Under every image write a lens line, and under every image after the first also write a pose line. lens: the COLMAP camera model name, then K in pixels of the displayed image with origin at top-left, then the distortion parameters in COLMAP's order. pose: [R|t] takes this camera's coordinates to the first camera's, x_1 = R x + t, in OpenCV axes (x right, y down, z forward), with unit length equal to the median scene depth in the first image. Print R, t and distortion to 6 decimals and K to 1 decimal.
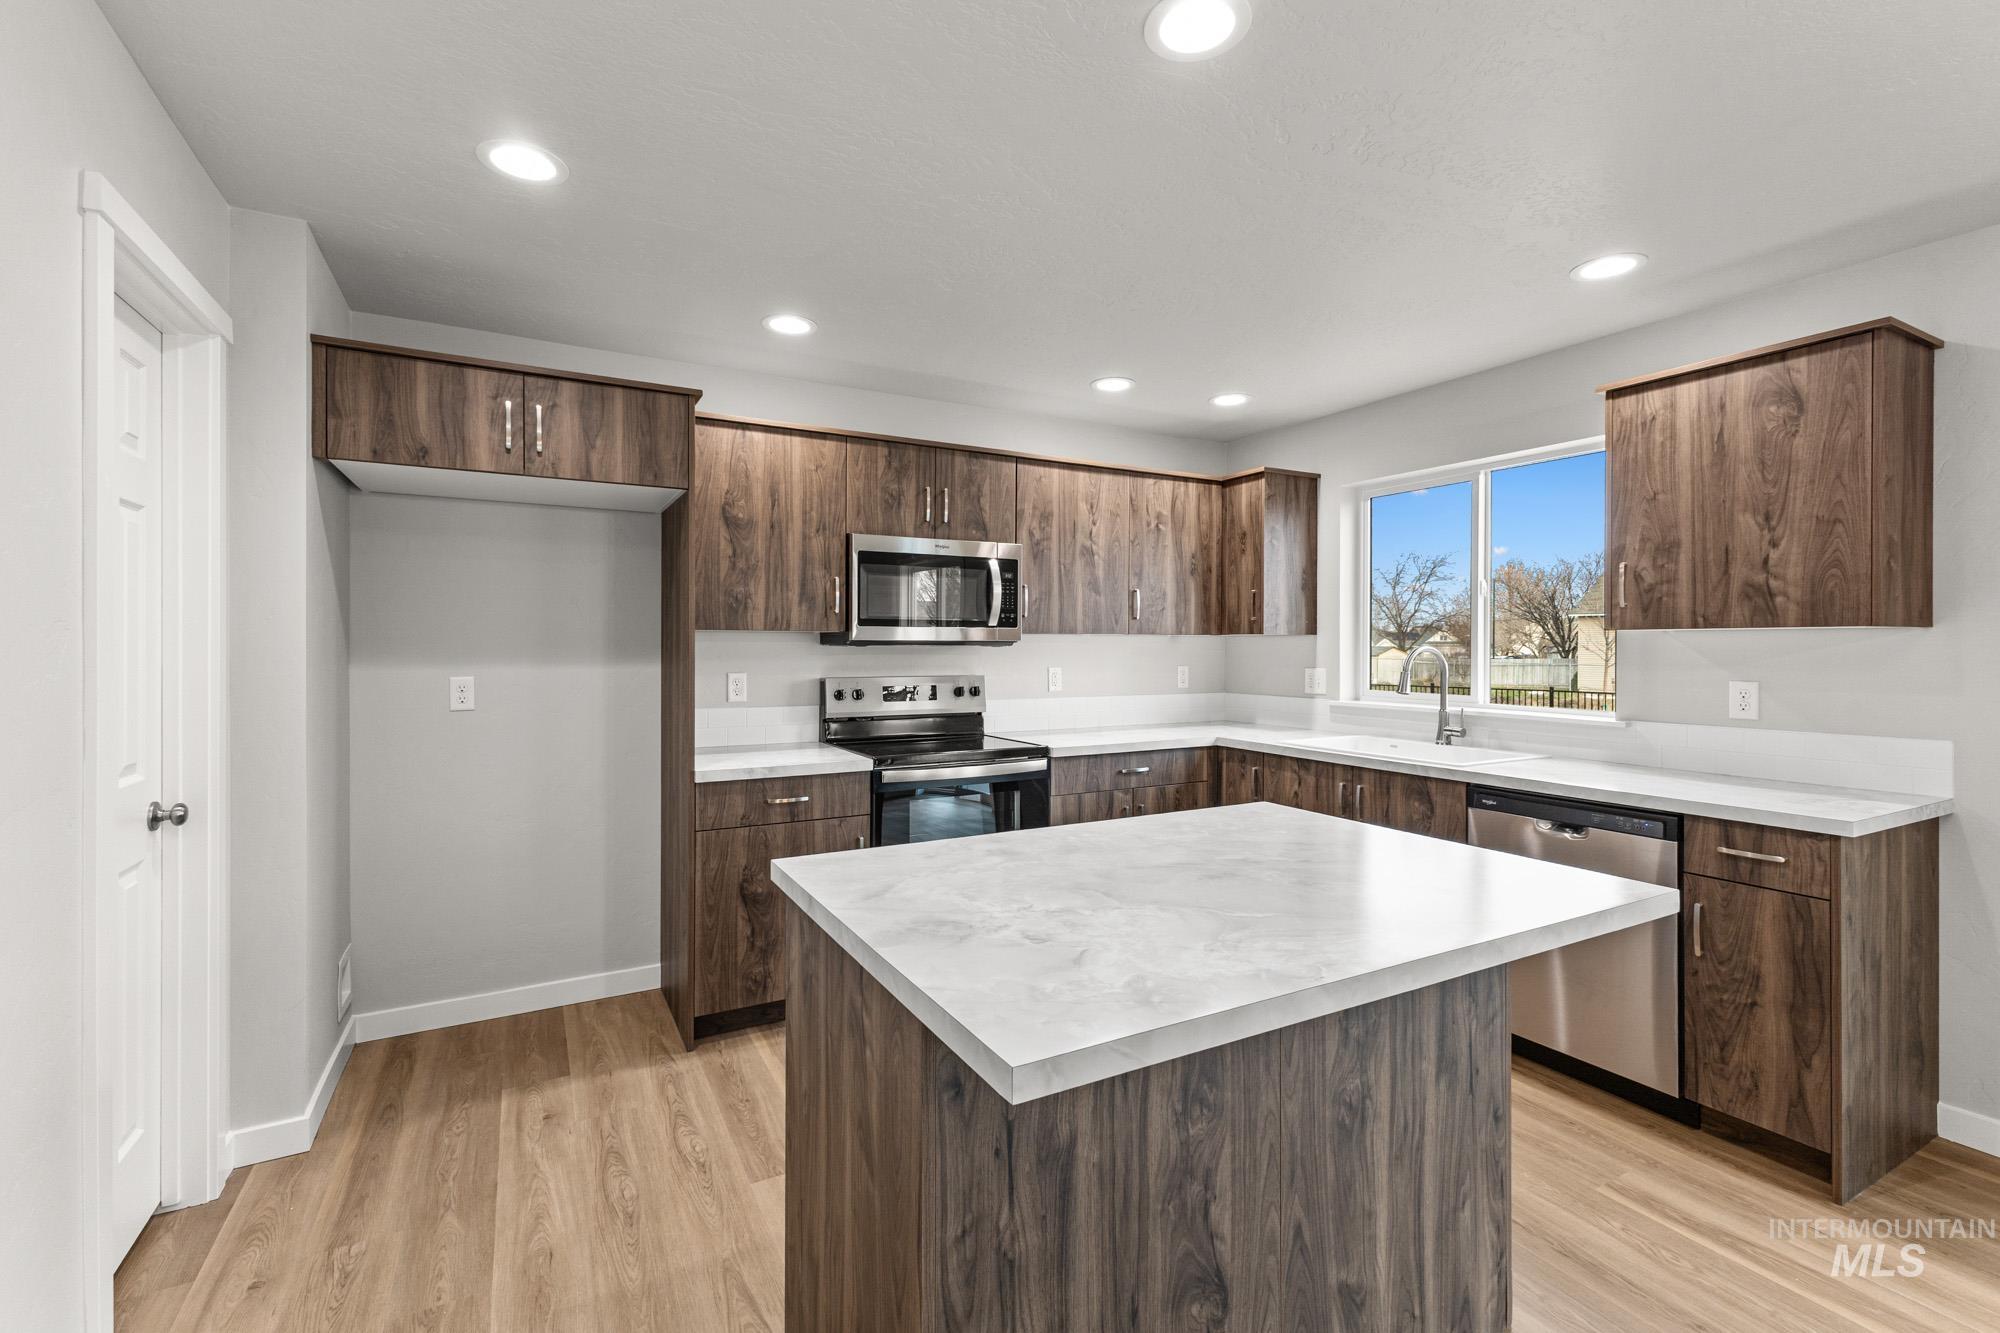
lens RADIAL K [[867.7, 0, 998.1], [0, 867.7, 651.4], [0, 0, 1]] dist [0.013651, -0.000842]
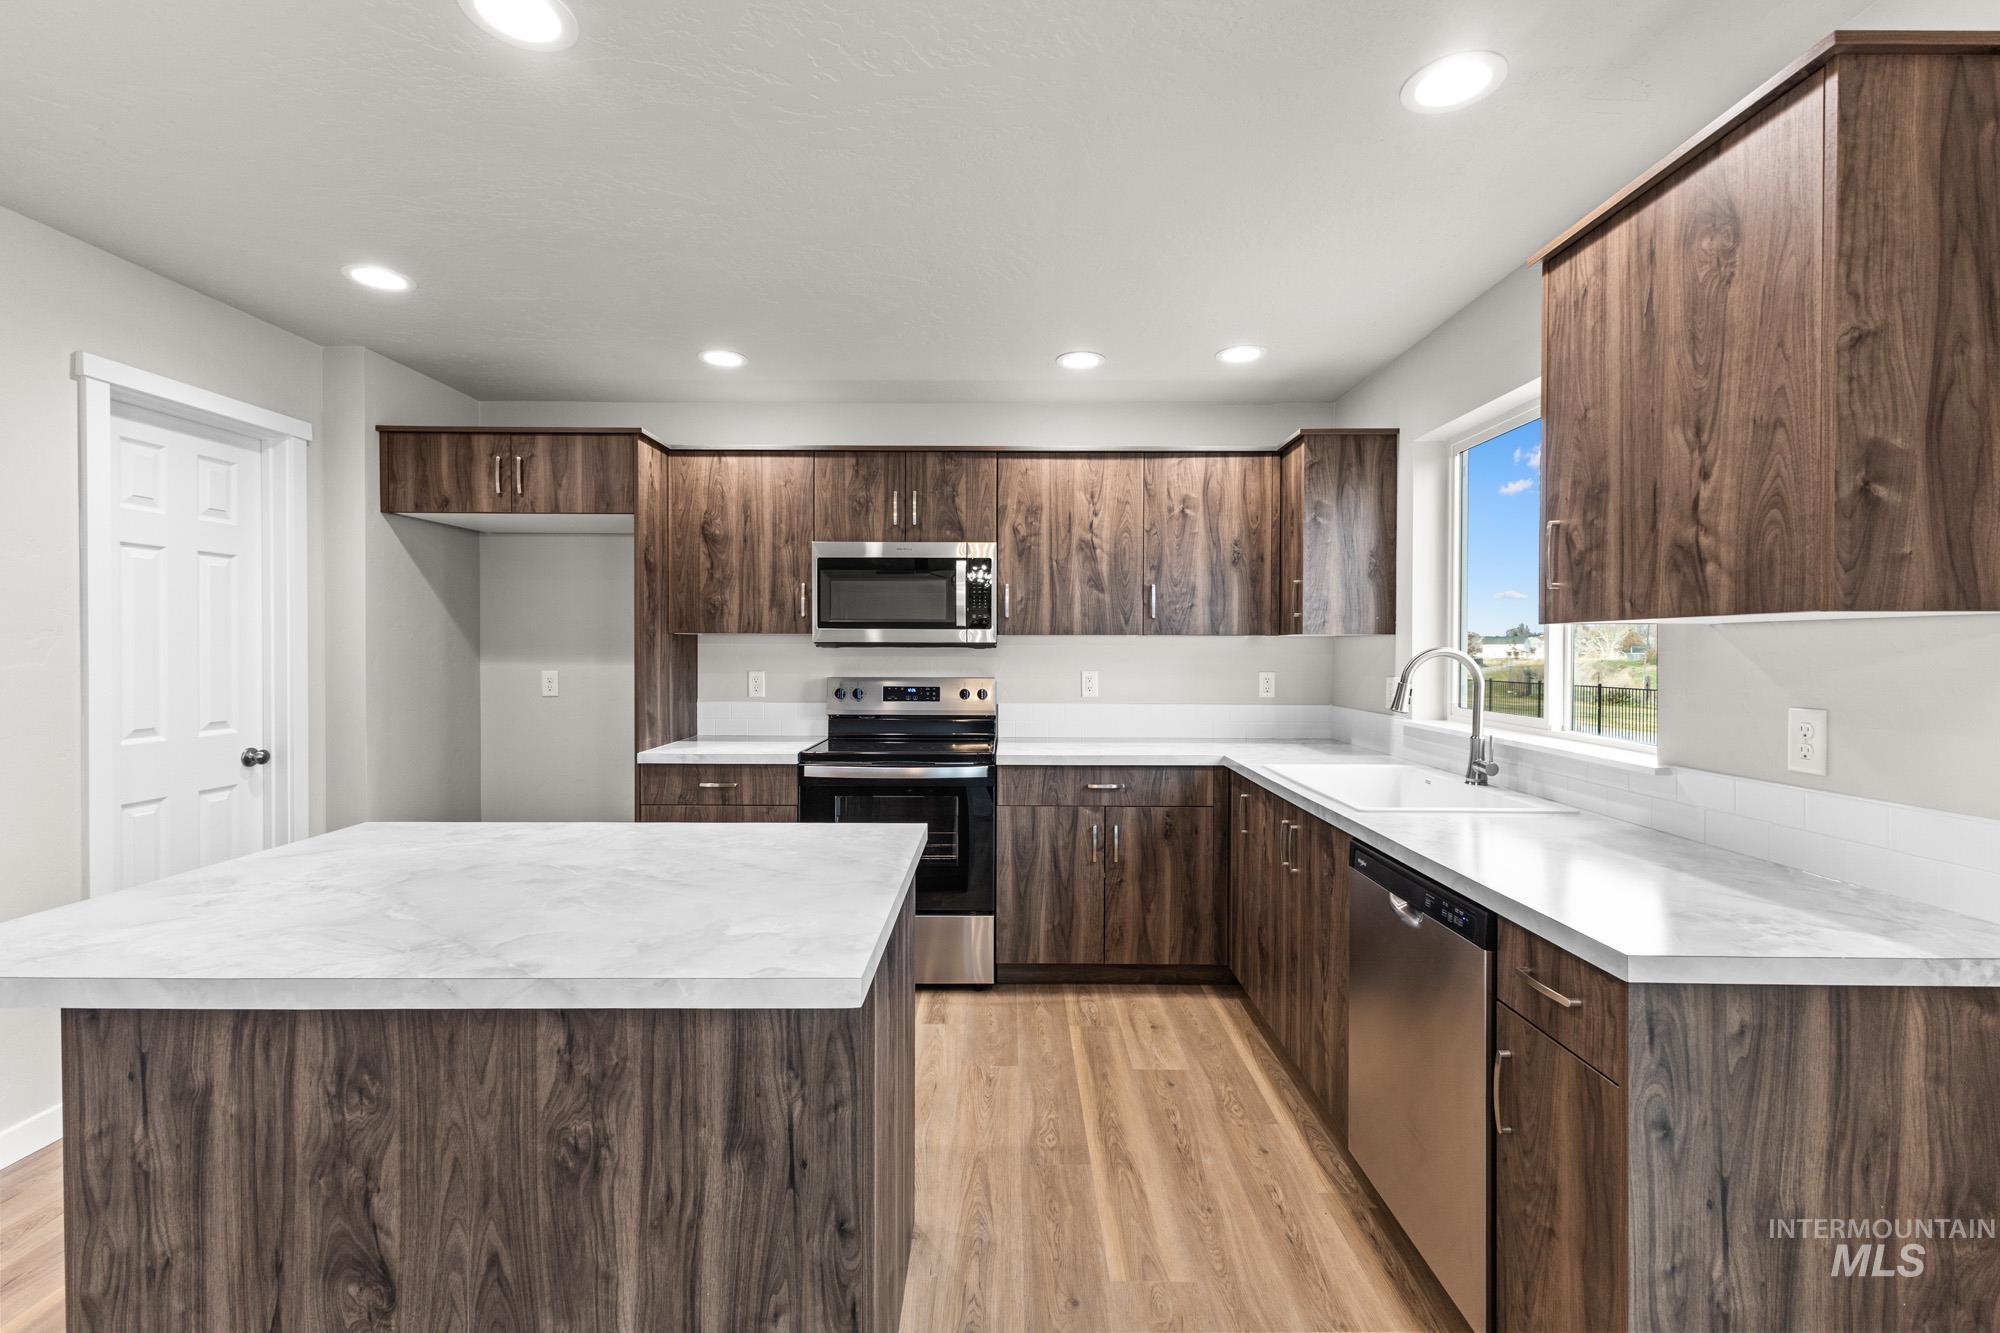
lens RADIAL K [[855.5, 0, 995.3], [0, 855.5, 658.6], [0, 0, 1]] dist [0.019490, -0.007146]
pose [[0.873337, 0.007762, -0.487054, 0.684654], [-0.005803, 0.999968, 0.005530, 0.000571], [0.487081, -0.002003, 0.873354, 0.239353]]
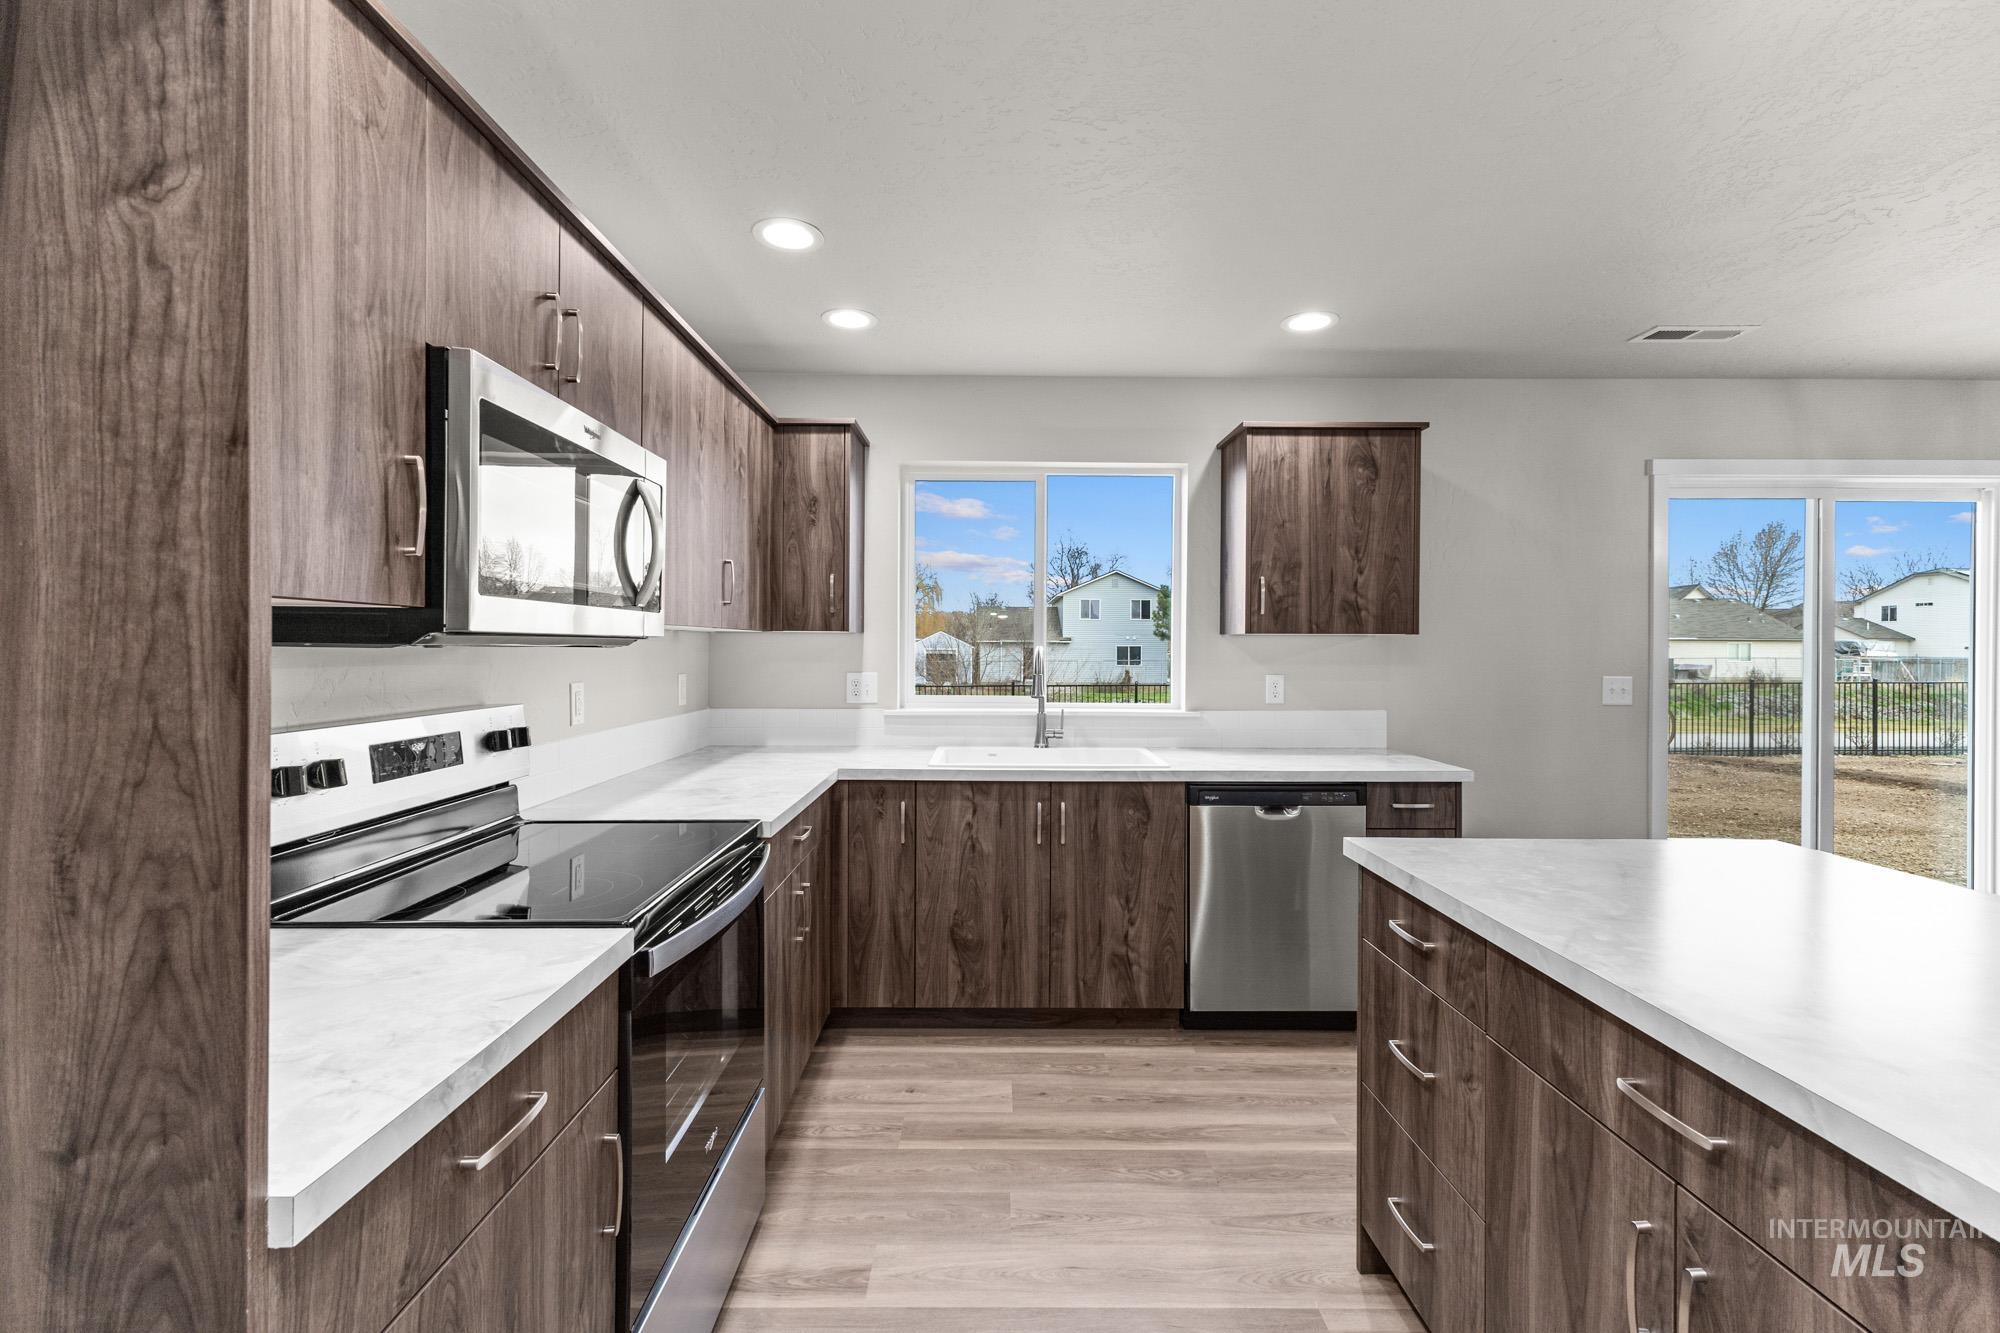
lens RADIAL K [[867.7, 0, 998.1], [0, 867.7, 651.4], [0, 0, 1]] dist [0.013651, -0.000842]
pose [[0.474845, -0.004620, 0.880057, -0.496182], [0.002241, 0.999989, 0.004040, -0.006578], [-0.880067, 0.000054, 0.474850, 0.778689]]
